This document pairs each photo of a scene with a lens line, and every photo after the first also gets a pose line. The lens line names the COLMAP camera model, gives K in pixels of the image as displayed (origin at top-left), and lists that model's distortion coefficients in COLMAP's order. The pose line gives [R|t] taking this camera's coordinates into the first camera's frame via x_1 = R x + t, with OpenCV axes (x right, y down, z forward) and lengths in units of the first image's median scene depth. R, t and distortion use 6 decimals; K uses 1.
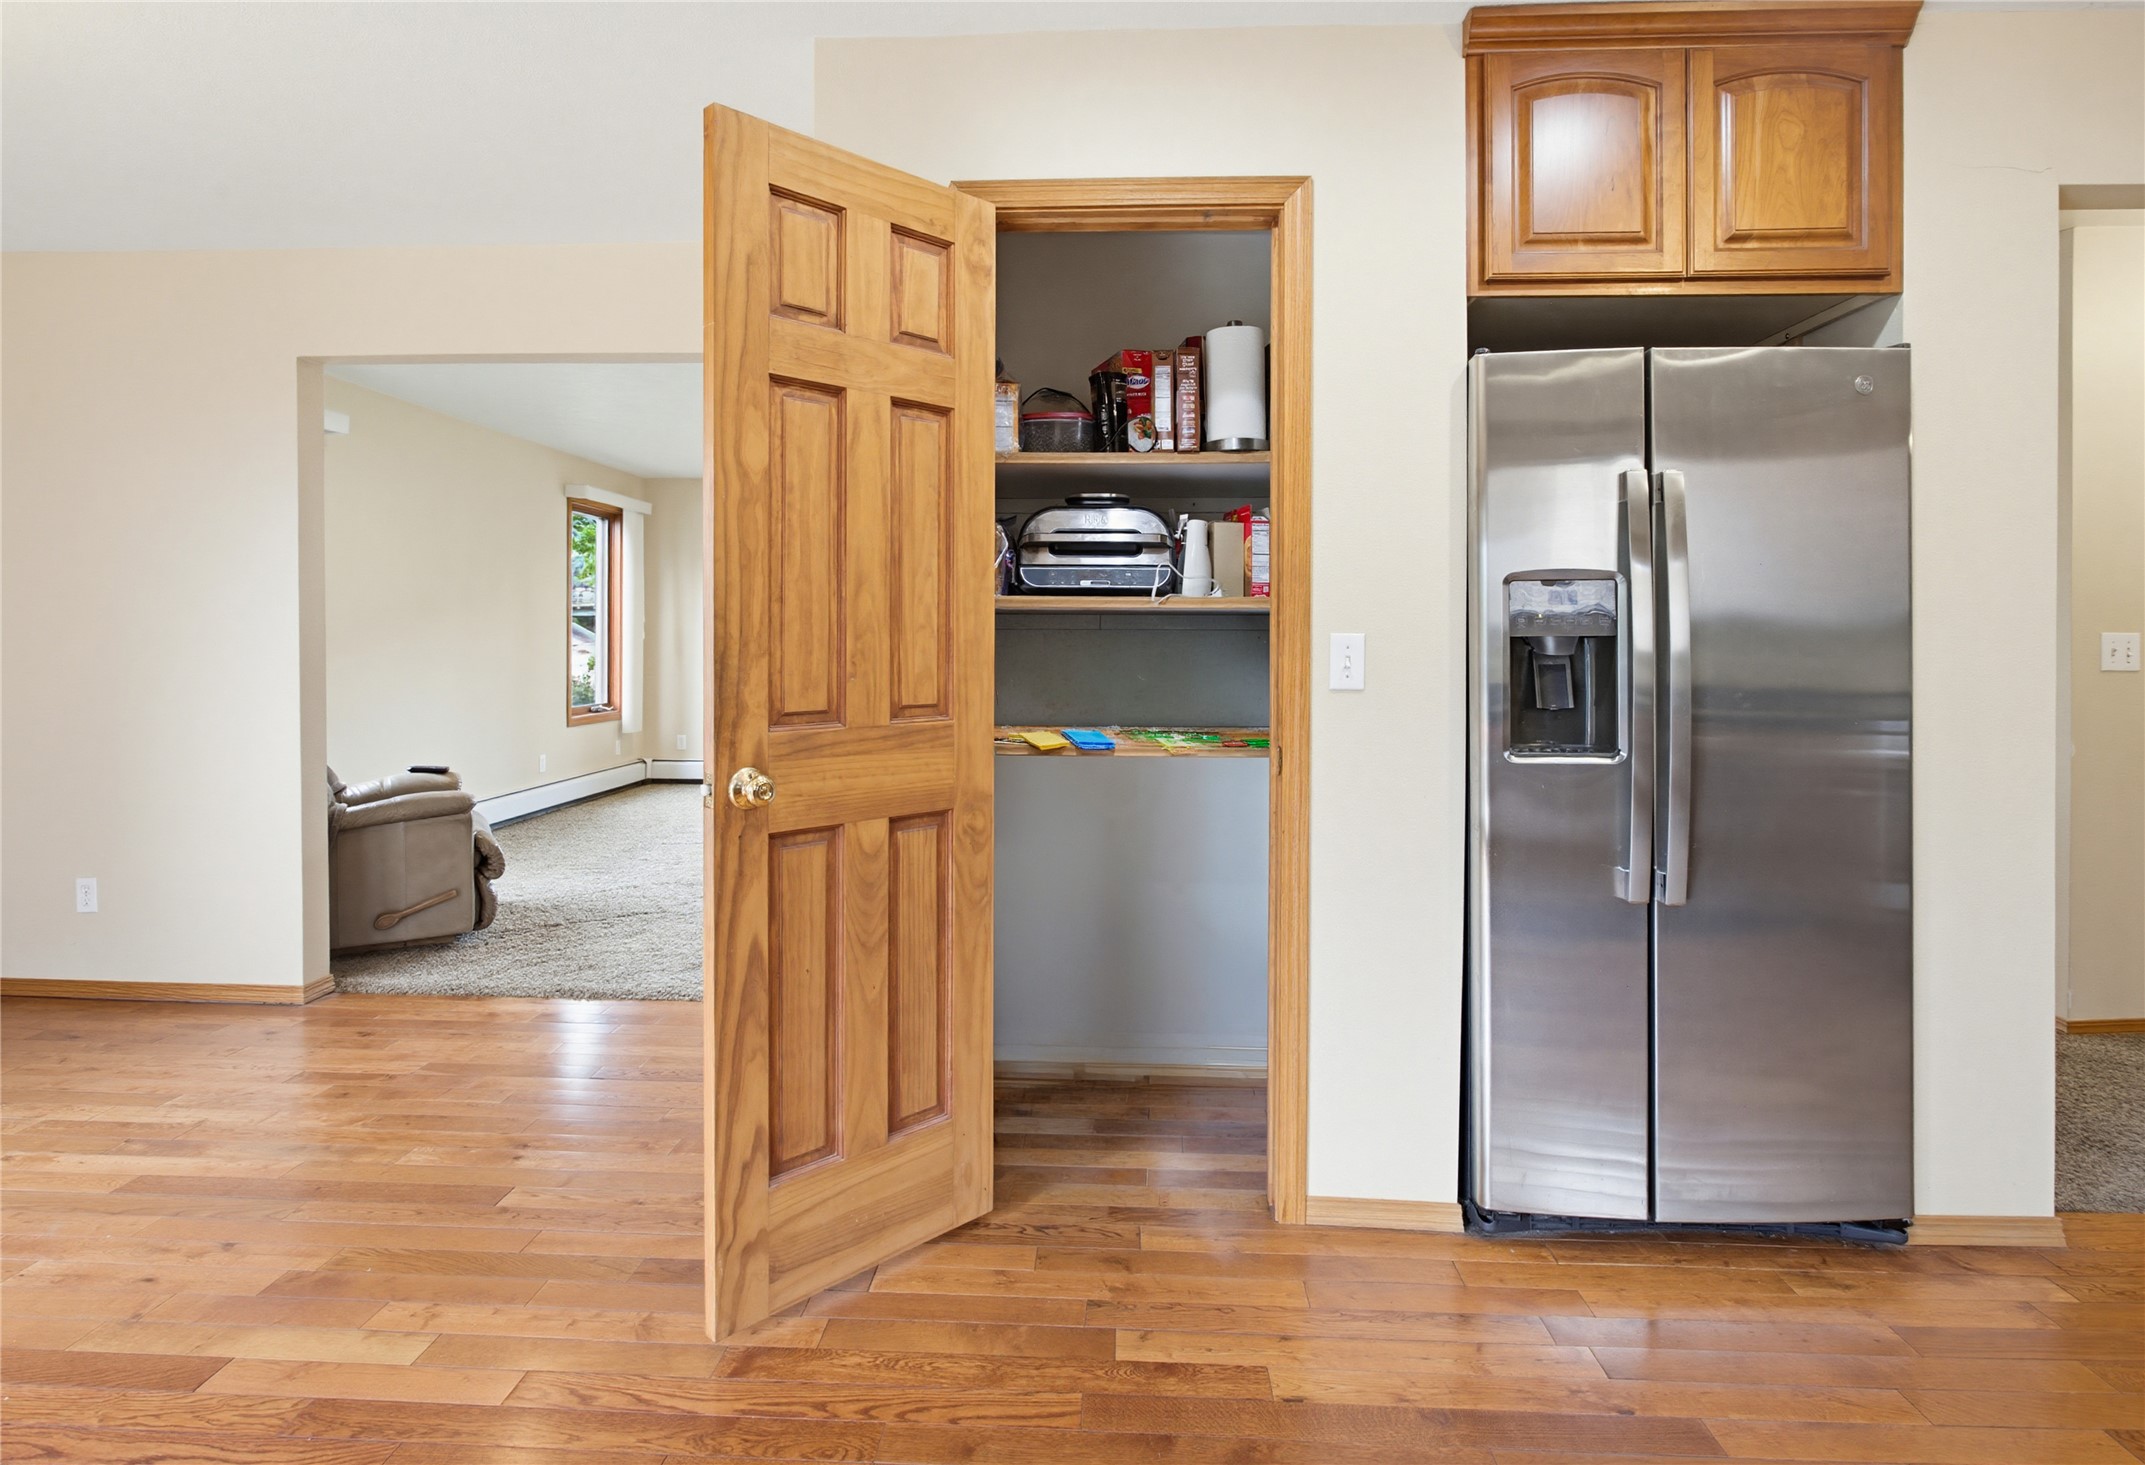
lens RADIAL K [[1096.0, 0, 1063.5], [0, 1096.0, 647.8], [0, 0, 1]] dist [-0.000834, -0.000171]
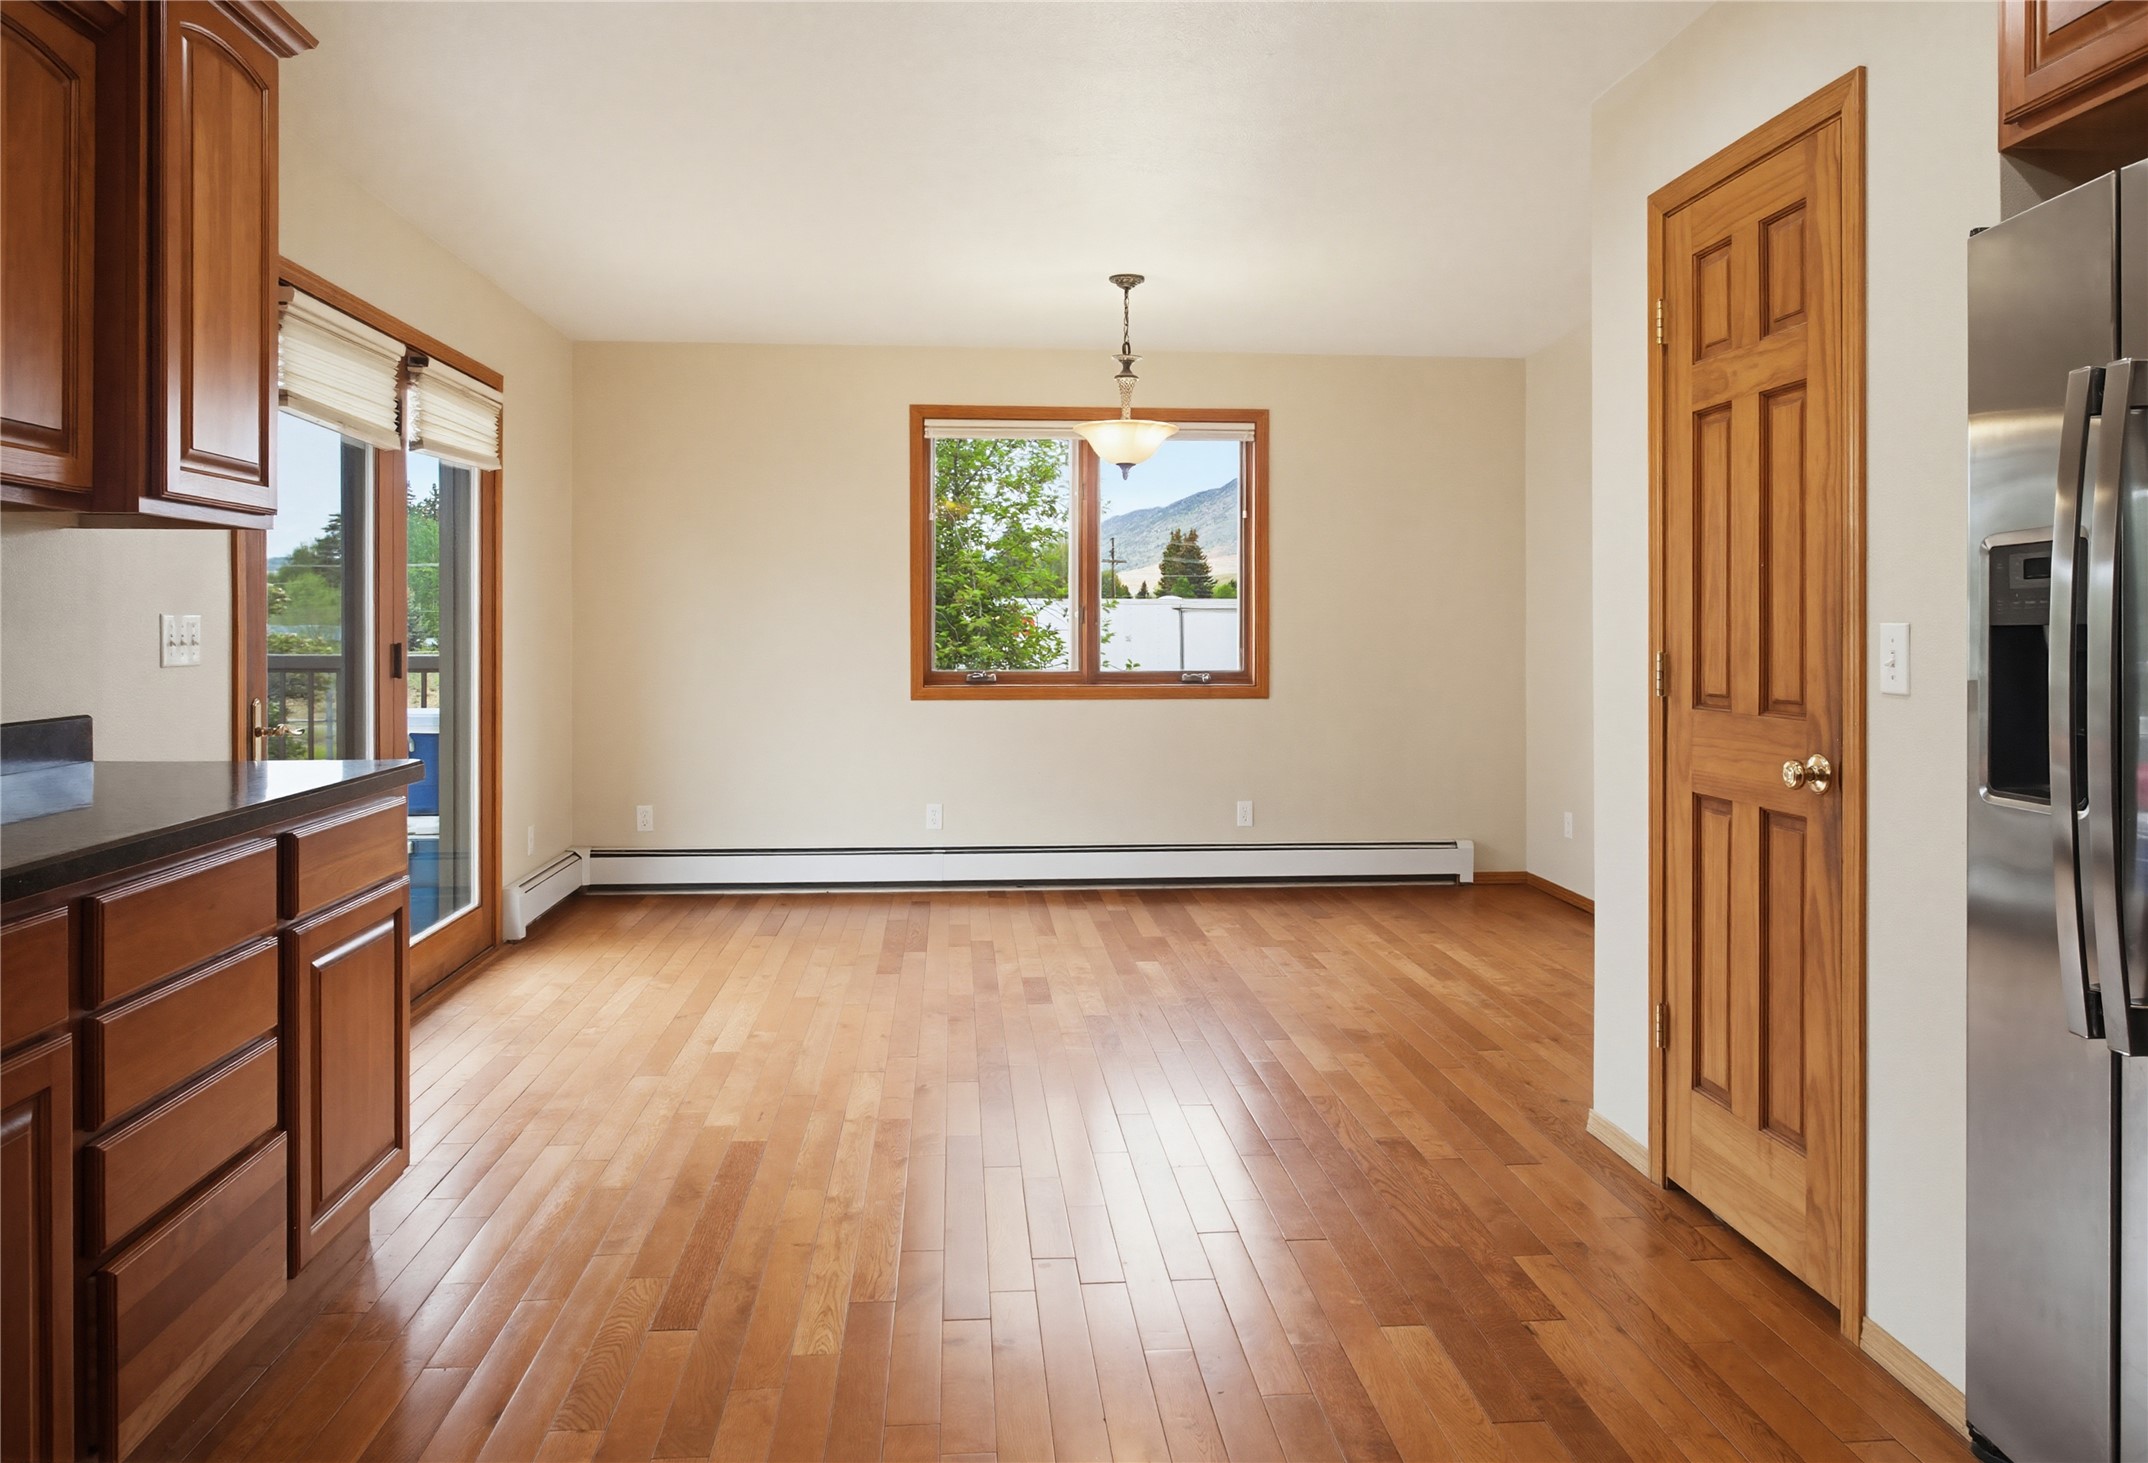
lens RADIAL K [[1428.2, 0, 1036.1], [0, 1428.2, 625.6], [0, 0, 1]] dist [0.020925, -0.001205]
pose [[0.113826, -0.003019, -0.993496, 1.310489], [-0.007929, 0.999961, -0.003947, -0.002486], [0.993469, 0.008327, 0.113797, 0.286519]]
